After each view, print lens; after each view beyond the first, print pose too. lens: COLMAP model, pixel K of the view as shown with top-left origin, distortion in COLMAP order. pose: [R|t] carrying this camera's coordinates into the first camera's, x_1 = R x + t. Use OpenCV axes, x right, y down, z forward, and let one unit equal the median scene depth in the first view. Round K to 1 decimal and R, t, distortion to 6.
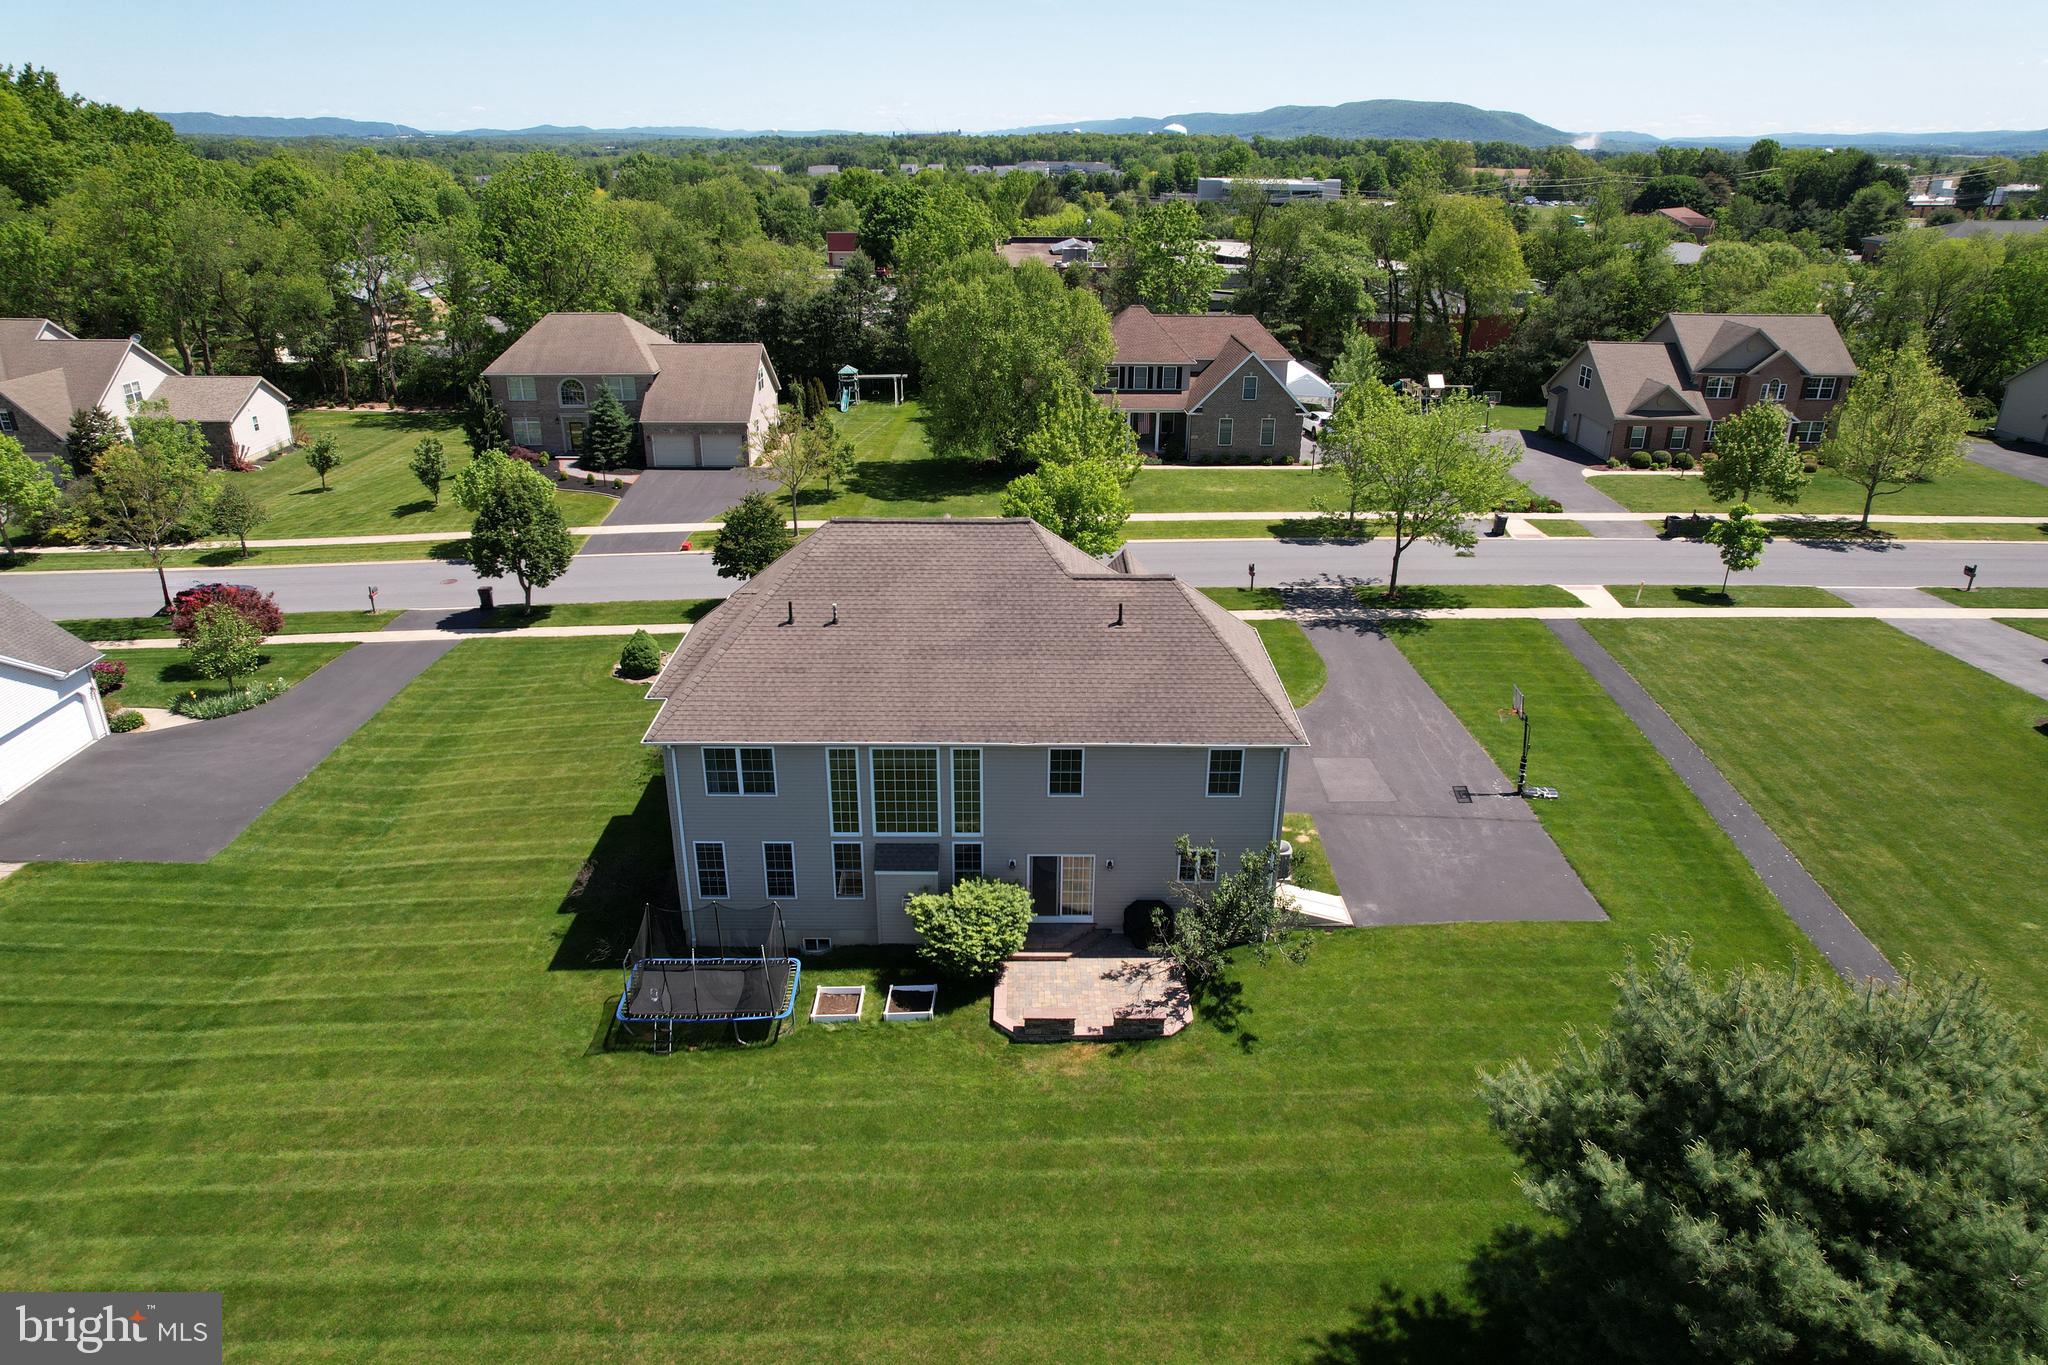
lens RADIAL K [[1310.6, 0, 1028.1], [0, 1310.6, 703.3], [0, 0, 1]] dist [-0.070856, 0.061646]
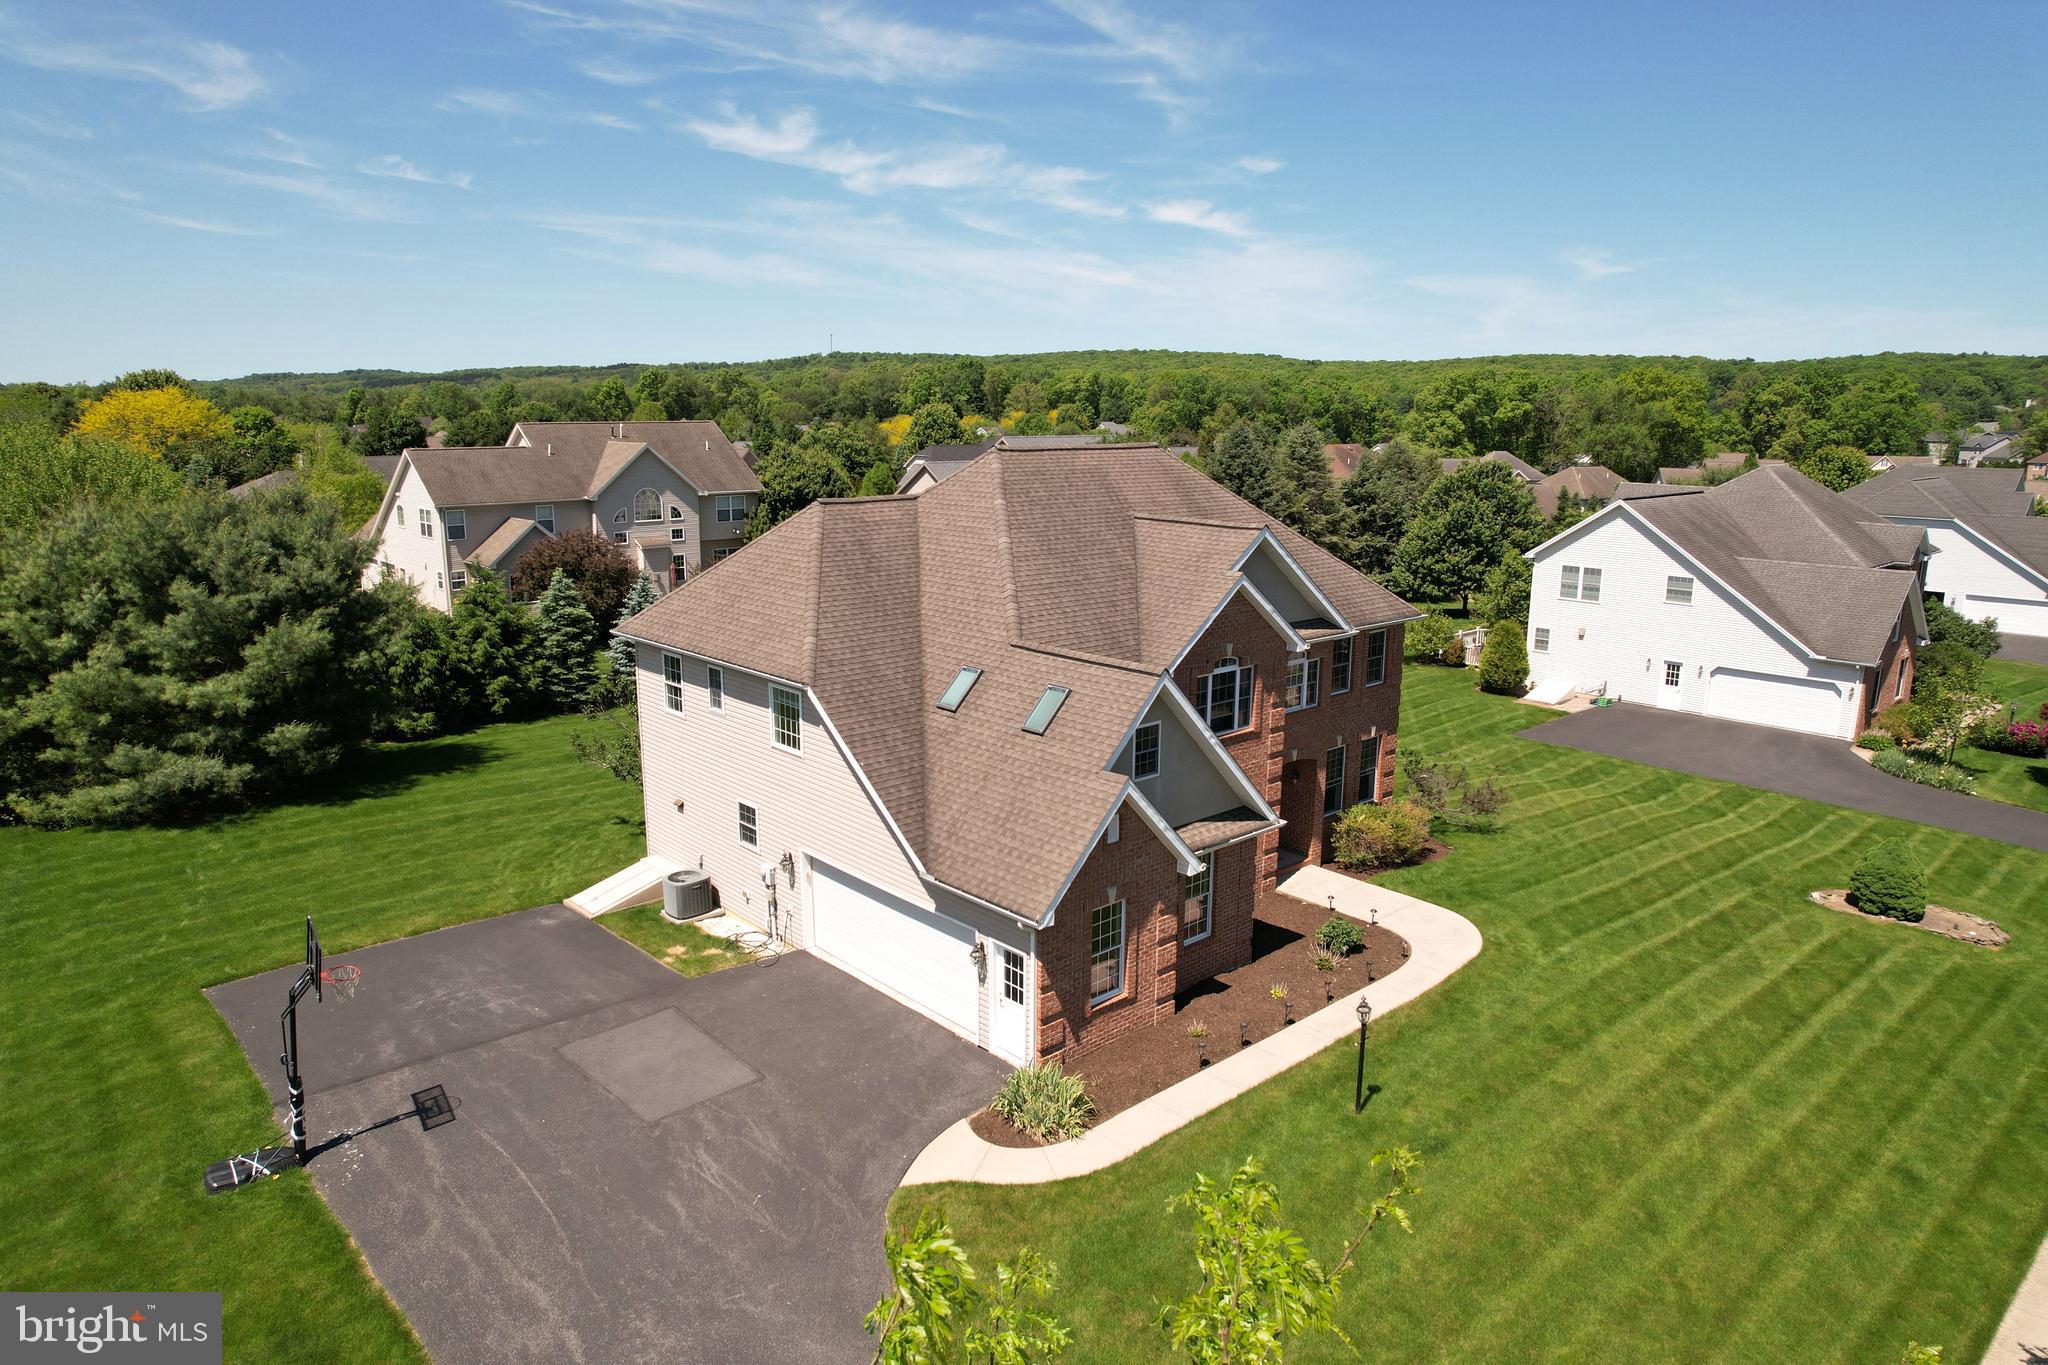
lens RADIAL K [[1310.6, 0, 1021.8], [0, 1310.6, 684.9], [0, 0, 1]] dist [-0.070856, 0.061646]
pose [[-0.748457, 0.127703, -0.650771, 0.309559], [-0.279732, 0.828928, 0.484385, -0.239167], [0.601300, 0.544583, -0.584694, 0.890379]]
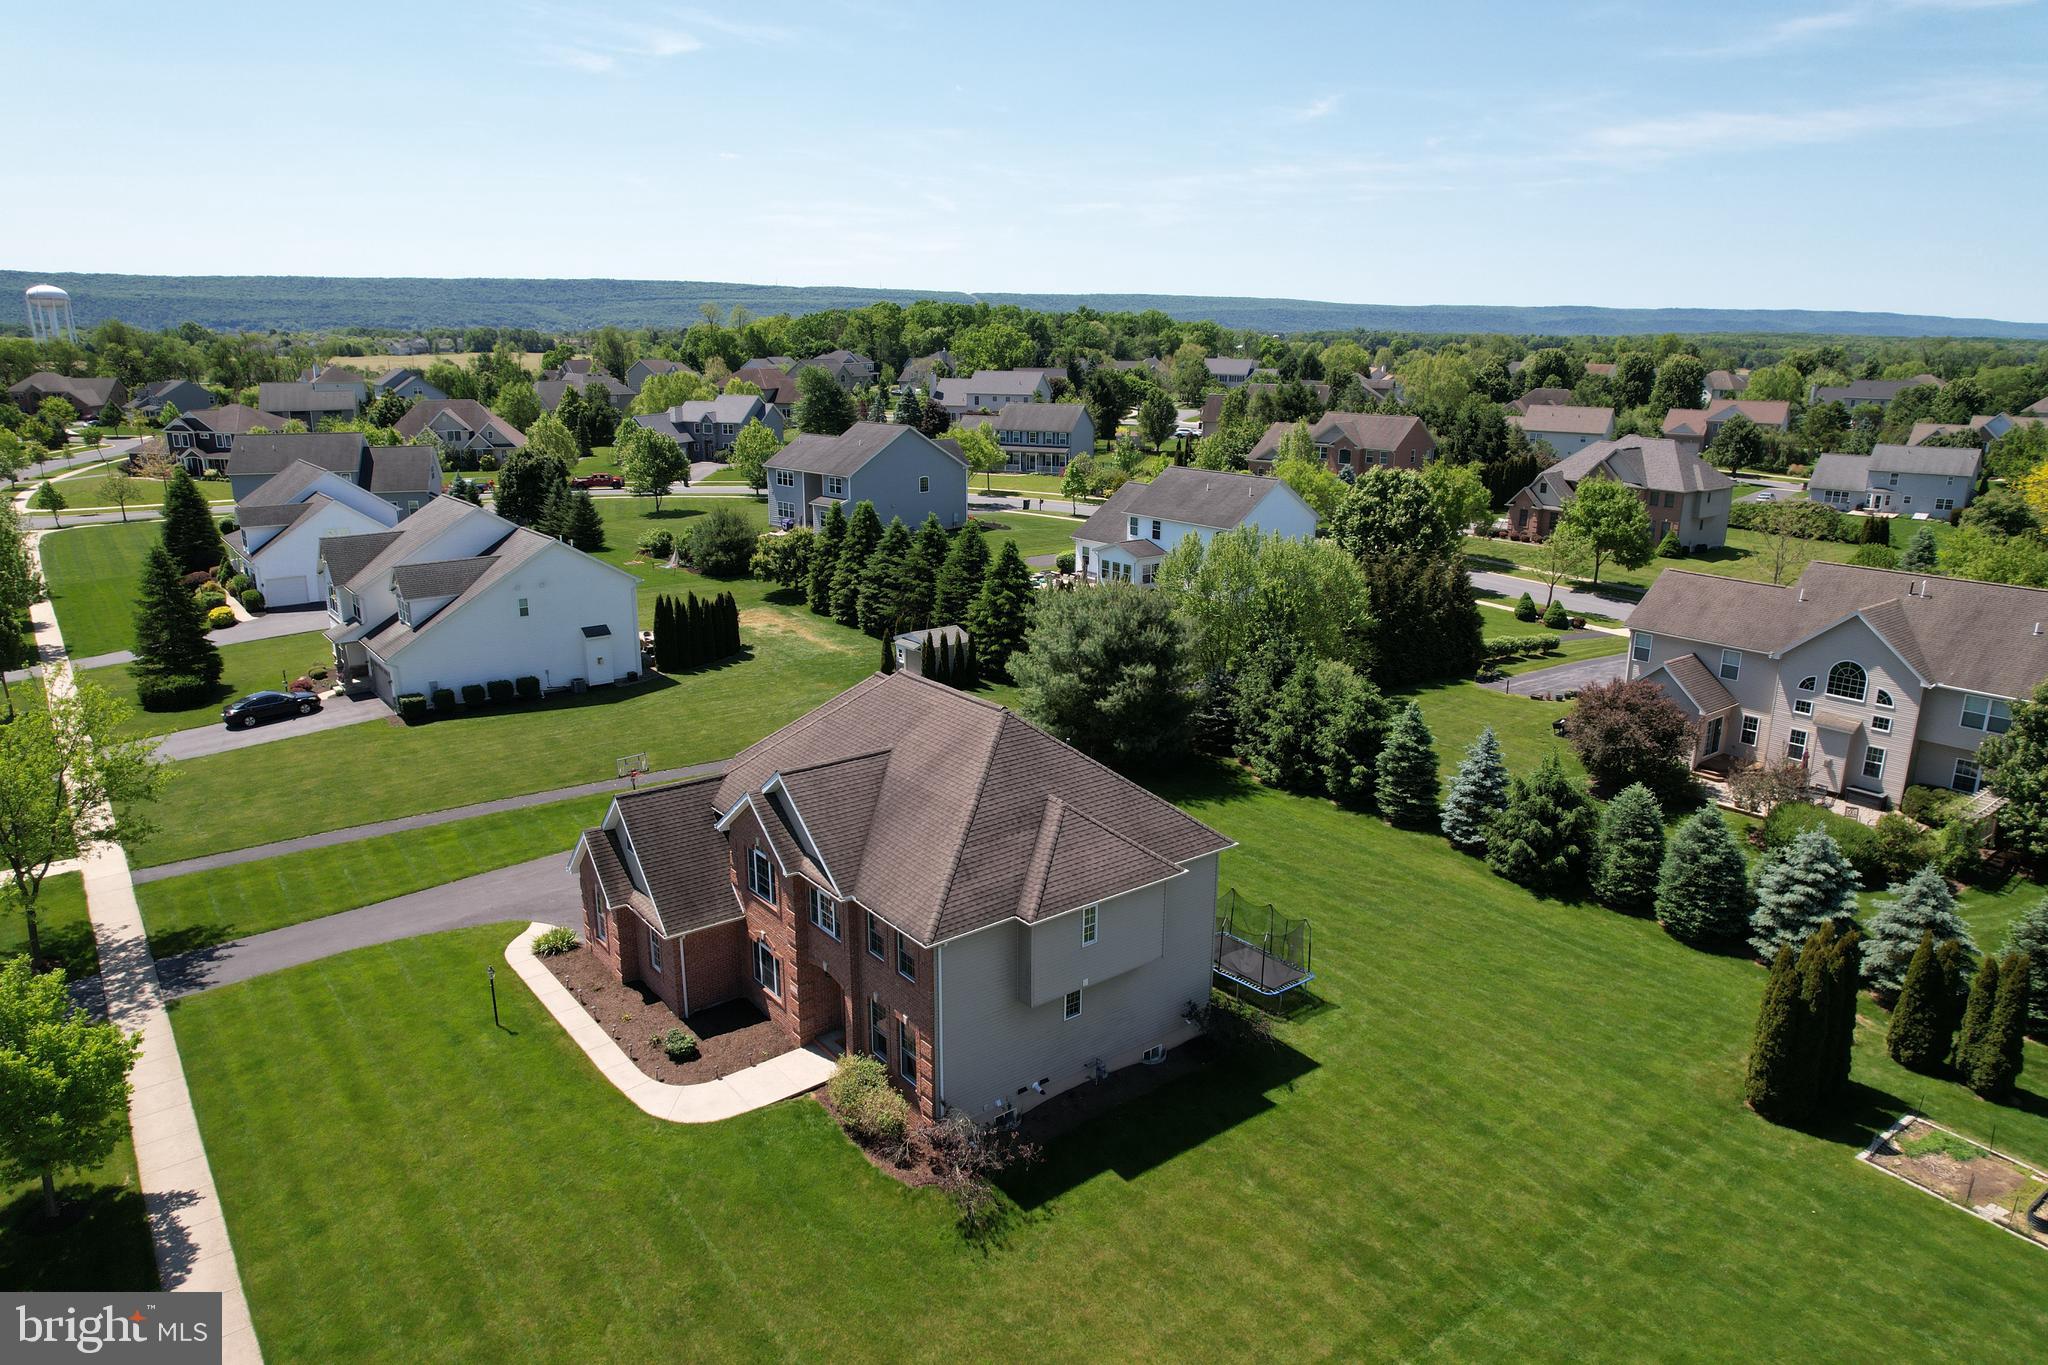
lens RADIAL K [[1310.6, 0, 1024.9], [0, 1310.6, 687.5], [0, 0, 1]] dist [-0.070856, 0.061646]
pose [[-0.605003, -0.220522, 0.765076, -0.540547], [0.312907, 0.817723, 0.483135, -0.370117], [-0.732162, 0.531695, -0.425722, 0.802411]]
